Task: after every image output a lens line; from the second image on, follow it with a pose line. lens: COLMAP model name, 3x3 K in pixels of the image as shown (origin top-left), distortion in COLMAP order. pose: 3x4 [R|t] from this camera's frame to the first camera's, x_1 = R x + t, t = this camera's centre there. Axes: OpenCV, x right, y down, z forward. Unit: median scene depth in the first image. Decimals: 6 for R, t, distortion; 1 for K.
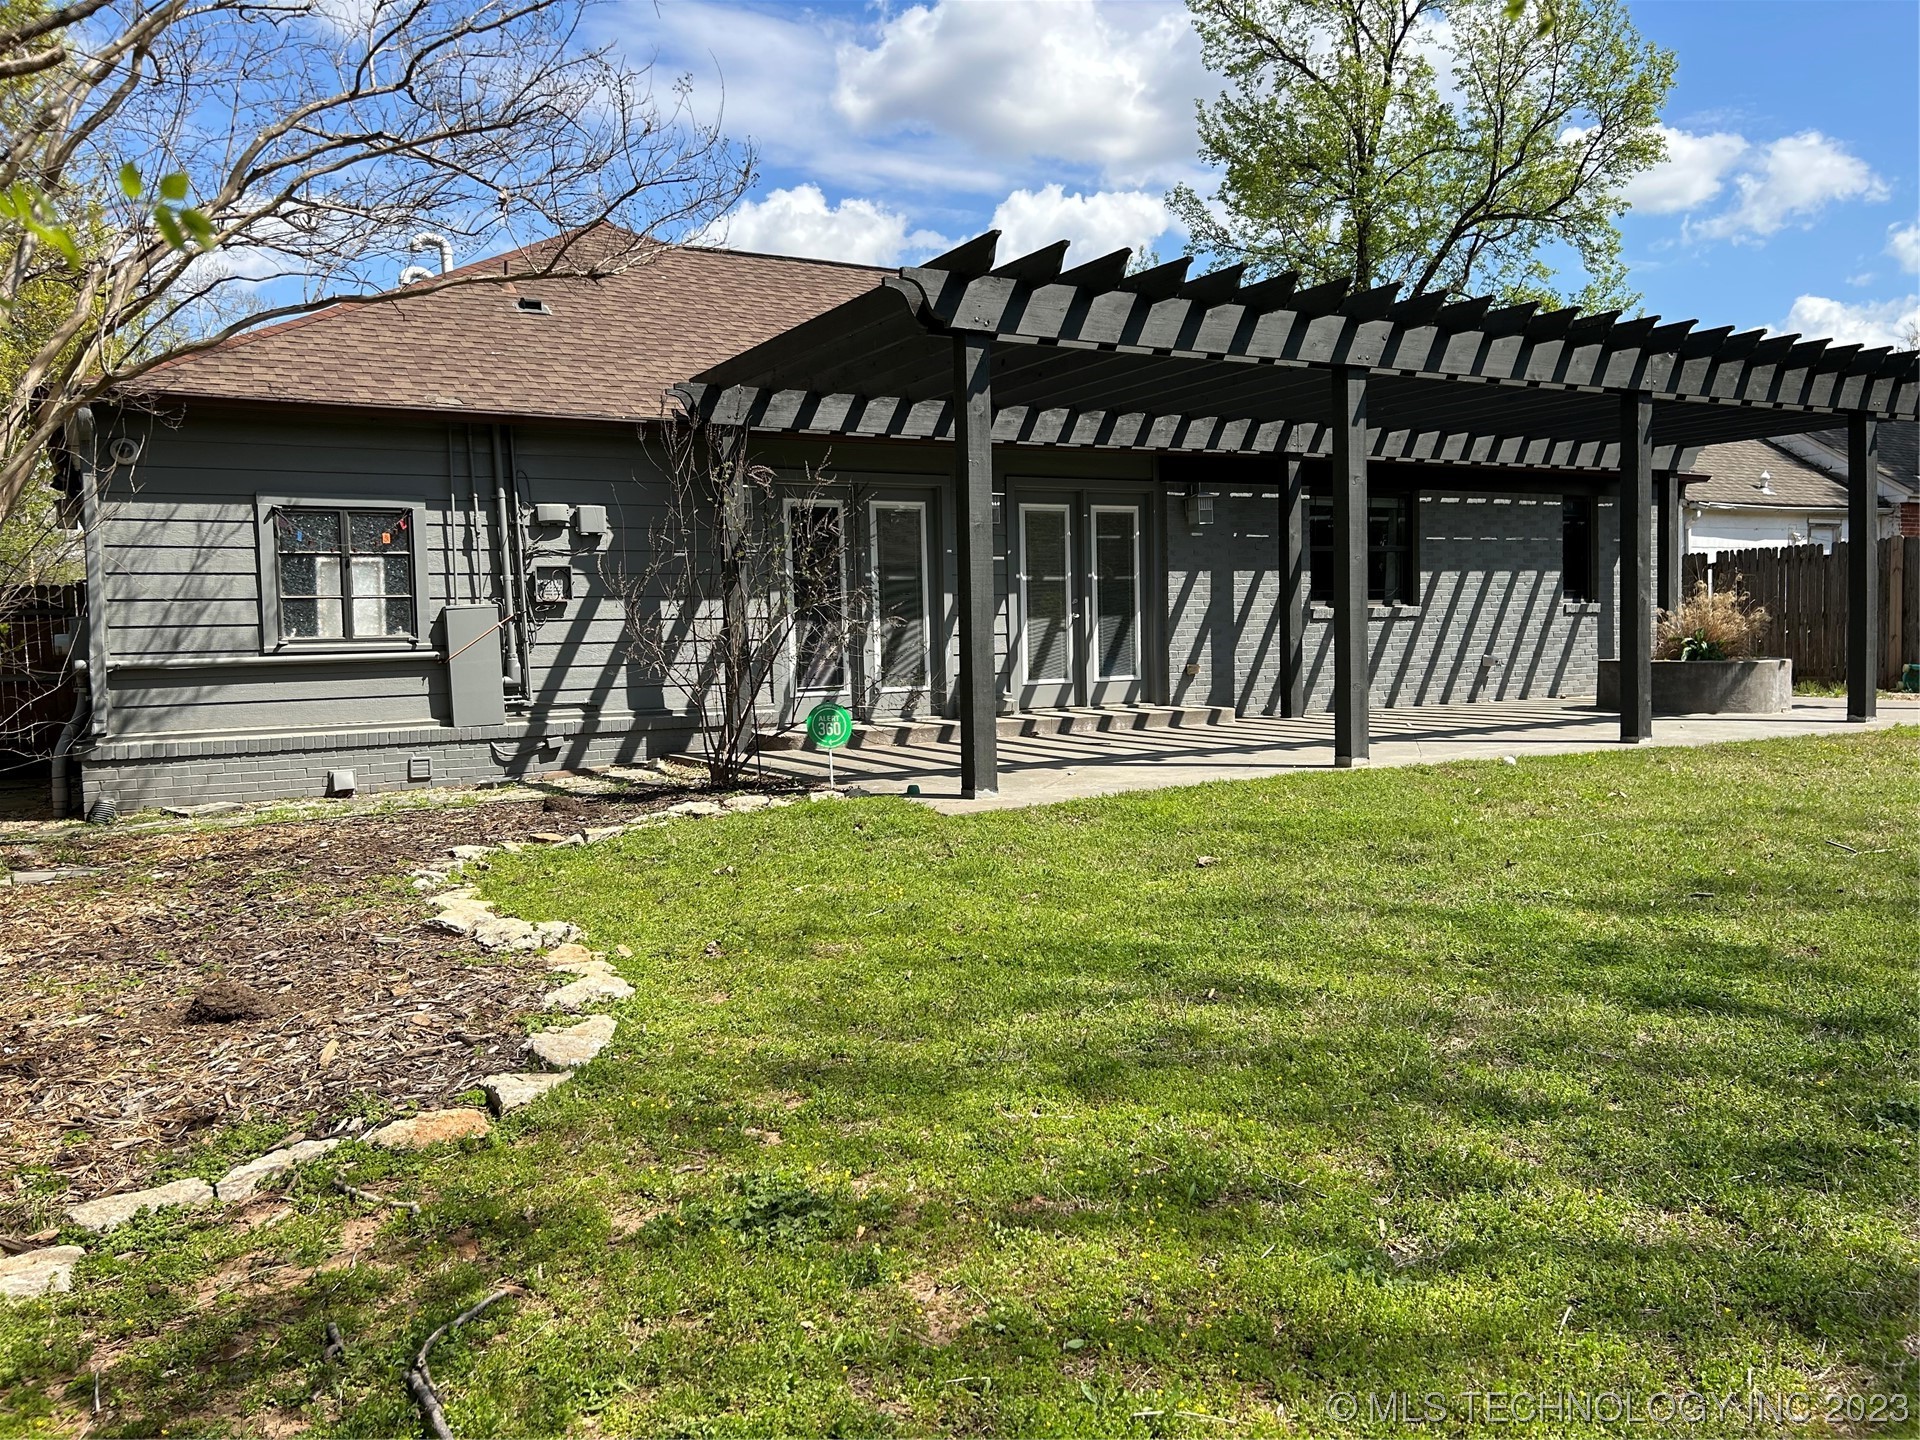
lens RADIAL K [[1474.2, 0, 949.3], [0, 1474.2, 702.1], [0, 0, 1]] dist [0.067278, -0.015417]
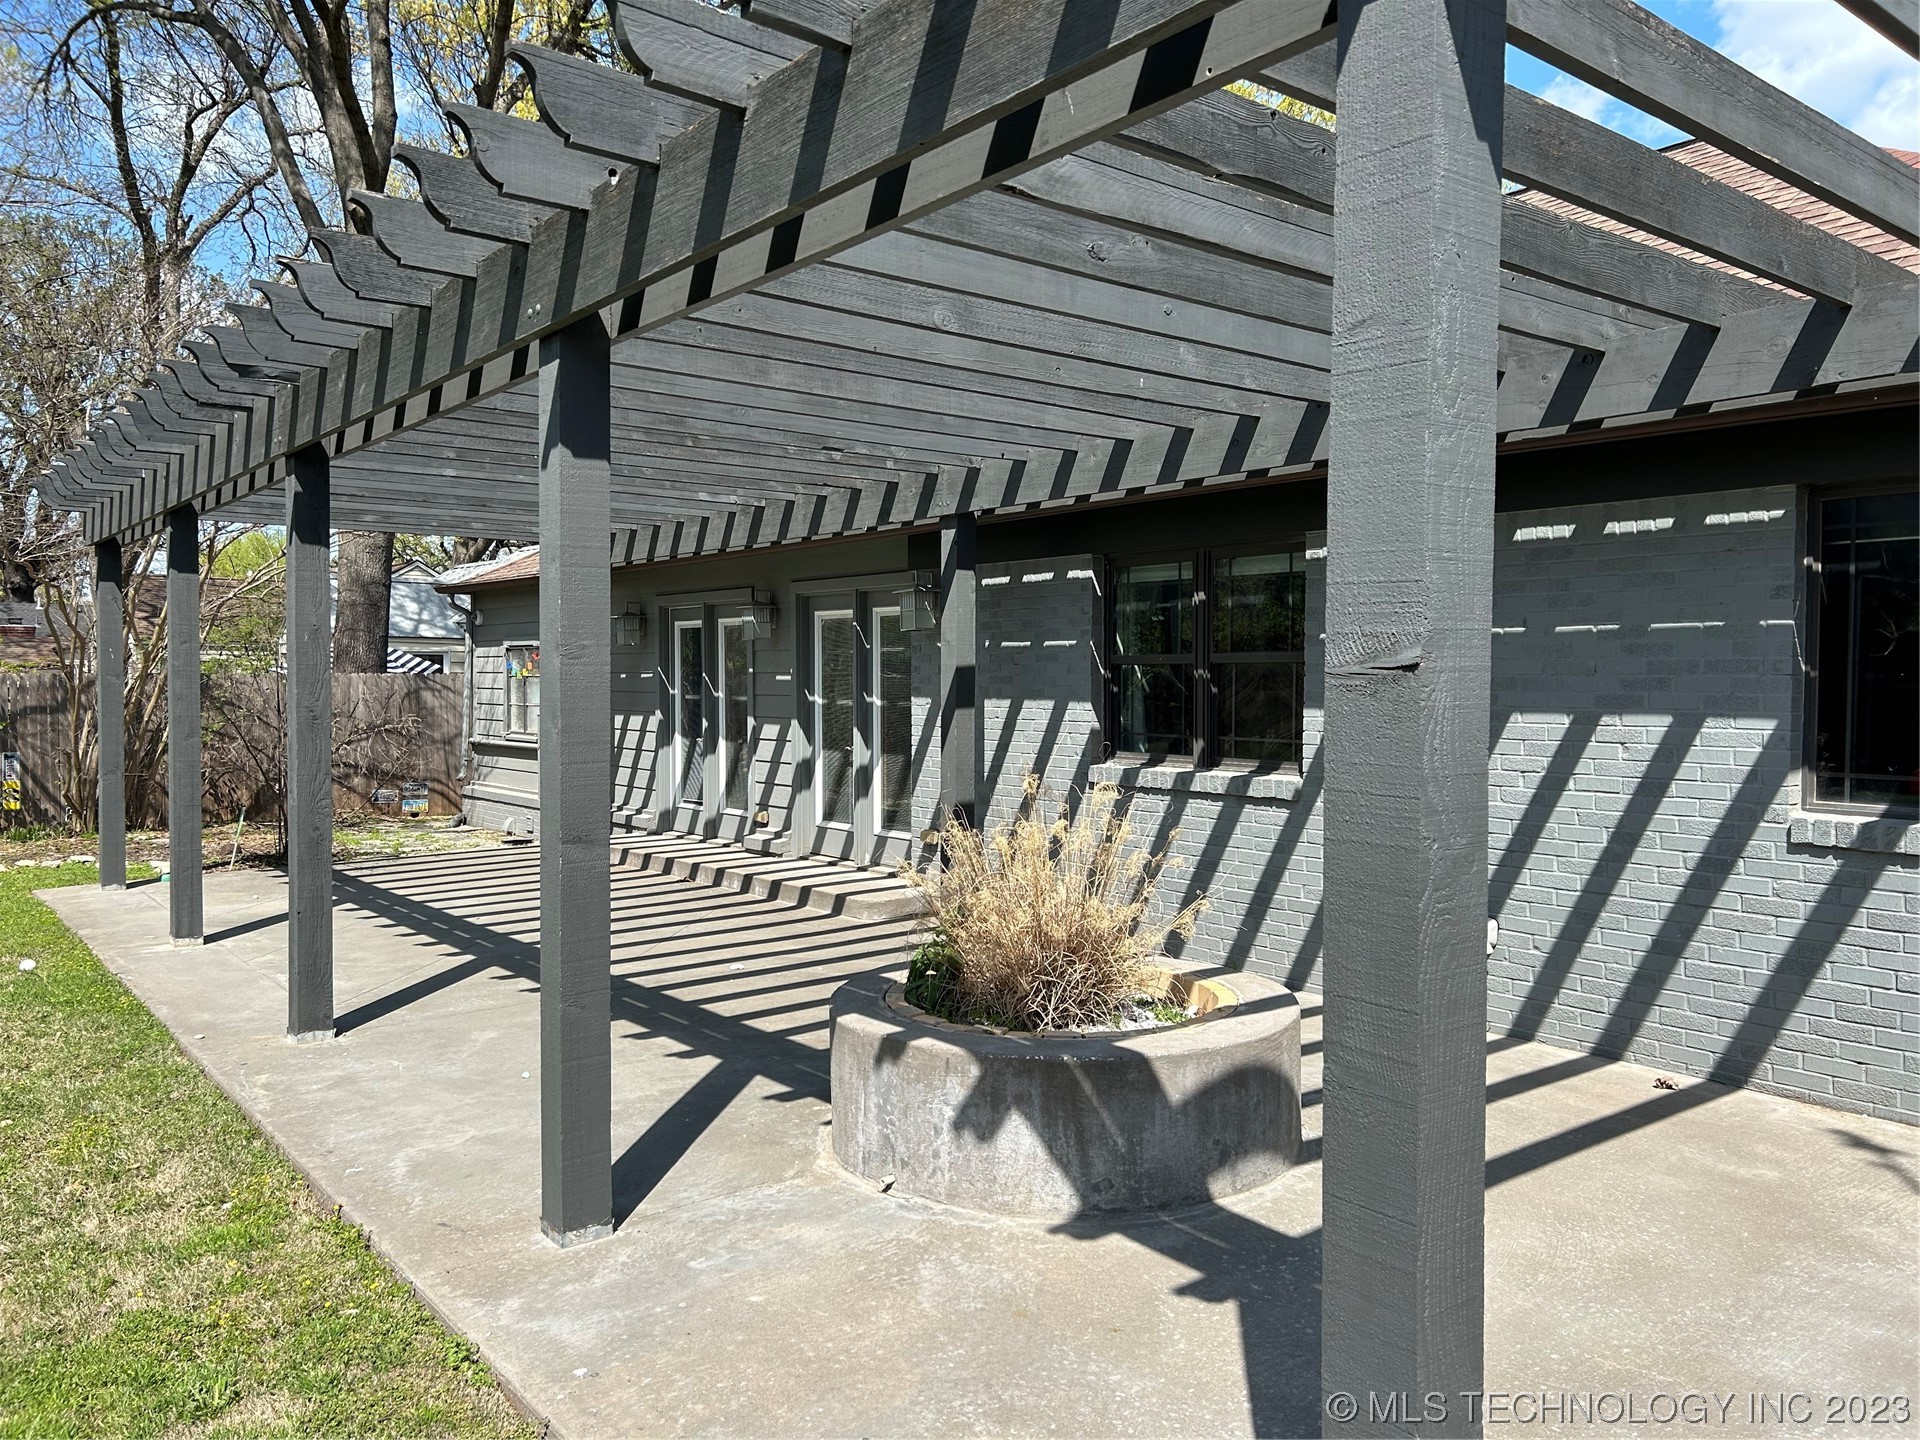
lens RADIAL K [[1474.2, 0, 961.8], [0, 1474.2, 722.3], [0, 0, 1]] dist [0.067278, -0.015417]
pose [[0.132877, 0.070596, -0.988615, 0.928769], [-0.025915, 0.997367, 0.067738, -0.135768], [0.990794, 0.016619, 0.134356, 1.009844]]
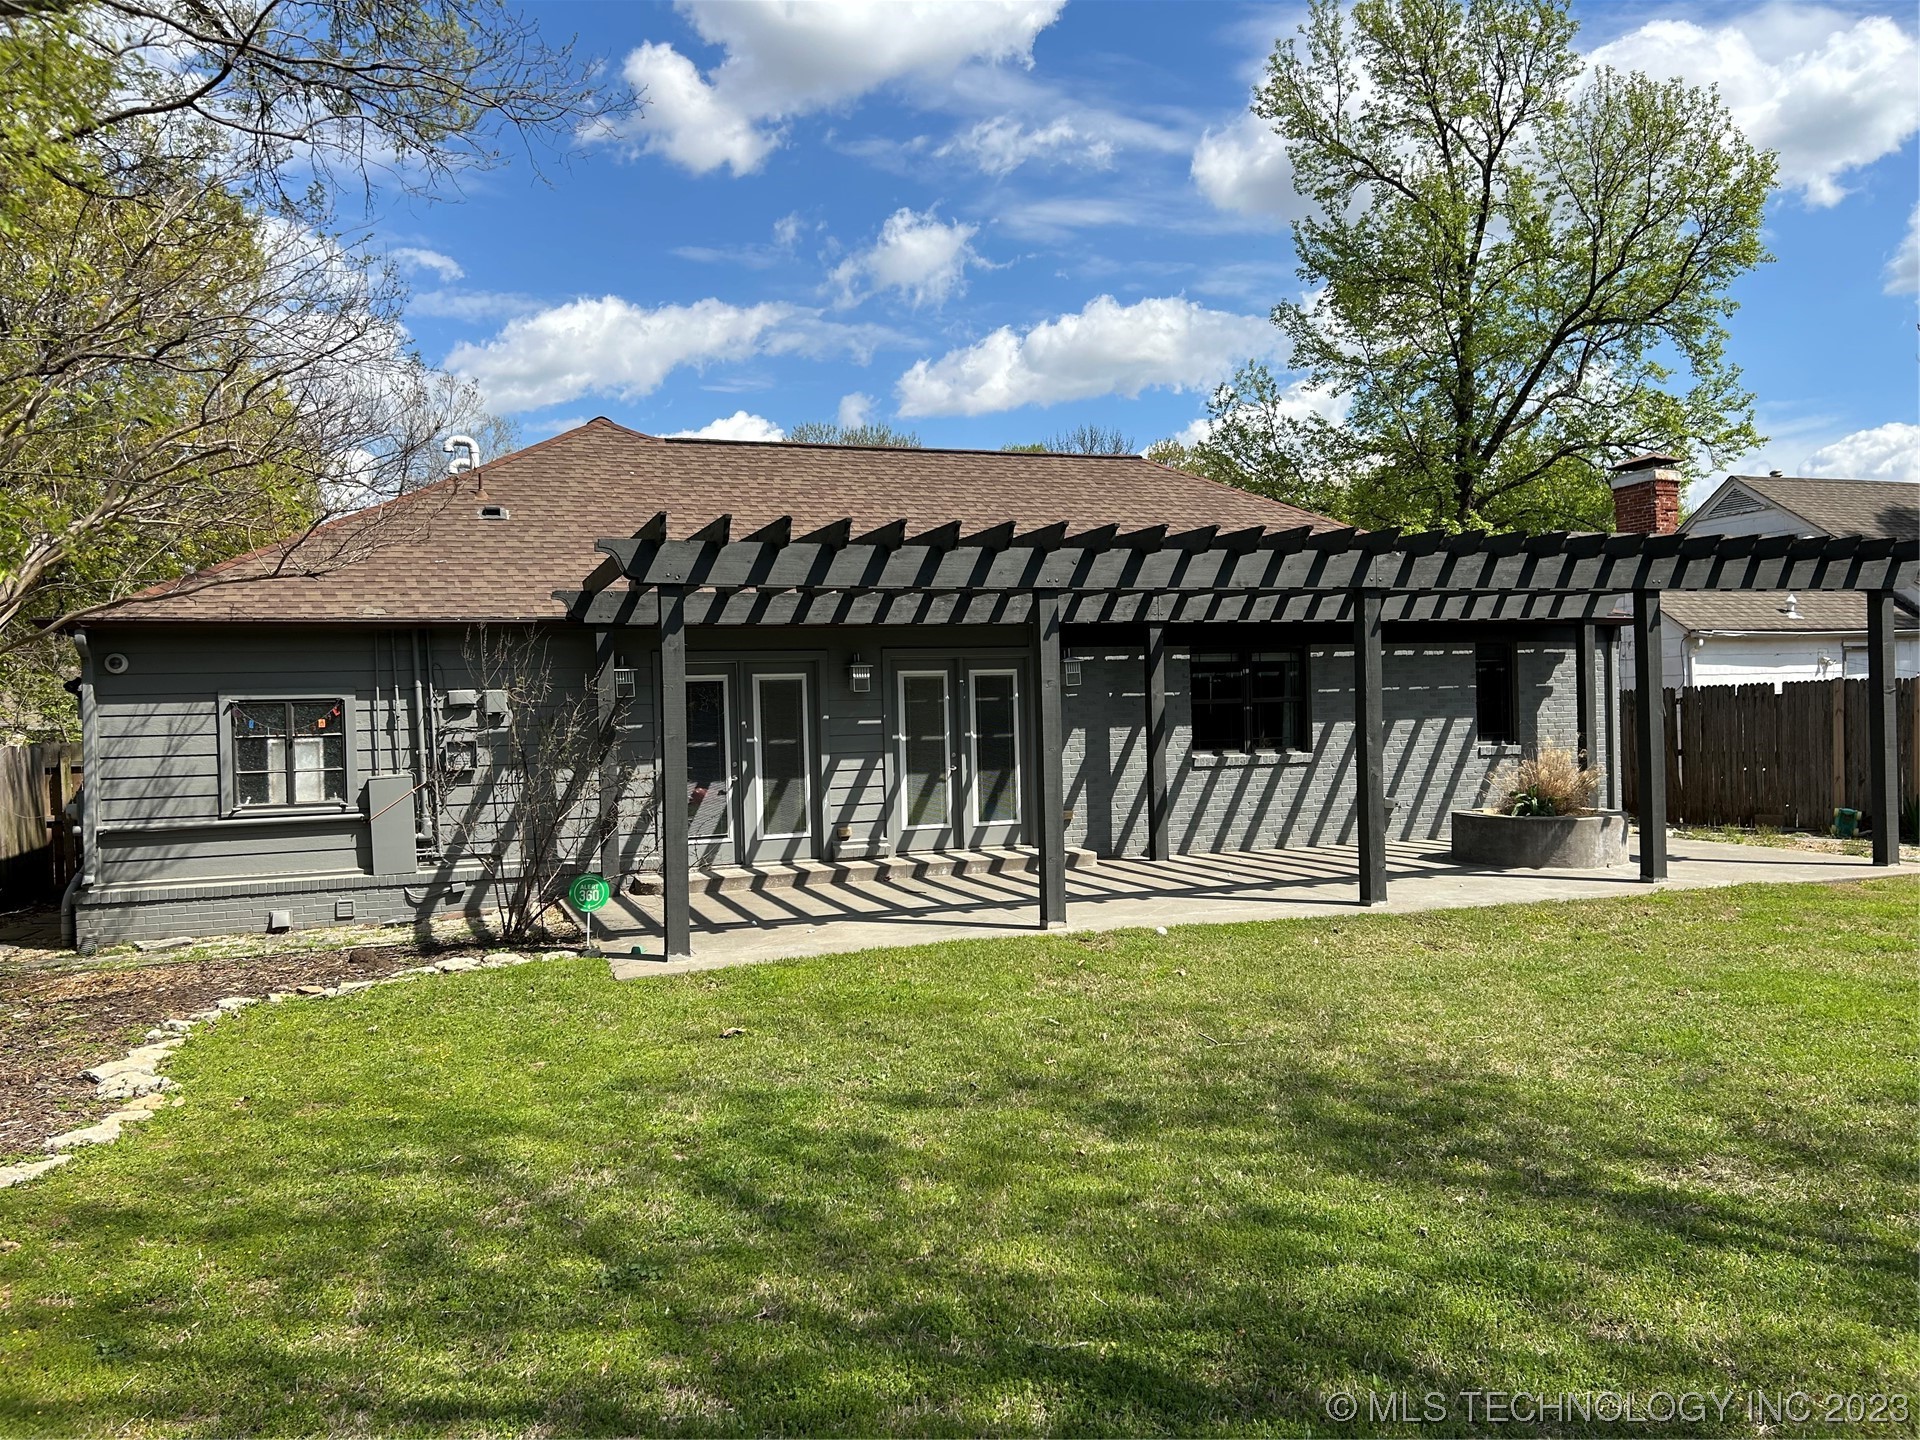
lens RADIAL K [[1474.2, 0, 962.8], [0, 1474.2, 732.1], [0, 0, 1]] dist [0.067278, -0.015417]
pose [[0.985710, 0.001216, -0.168447, 0.301767], [-0.005568, 0.999663, -0.025363, -0.062191], [0.168359, 0.025938, 0.985384, -0.115365]]
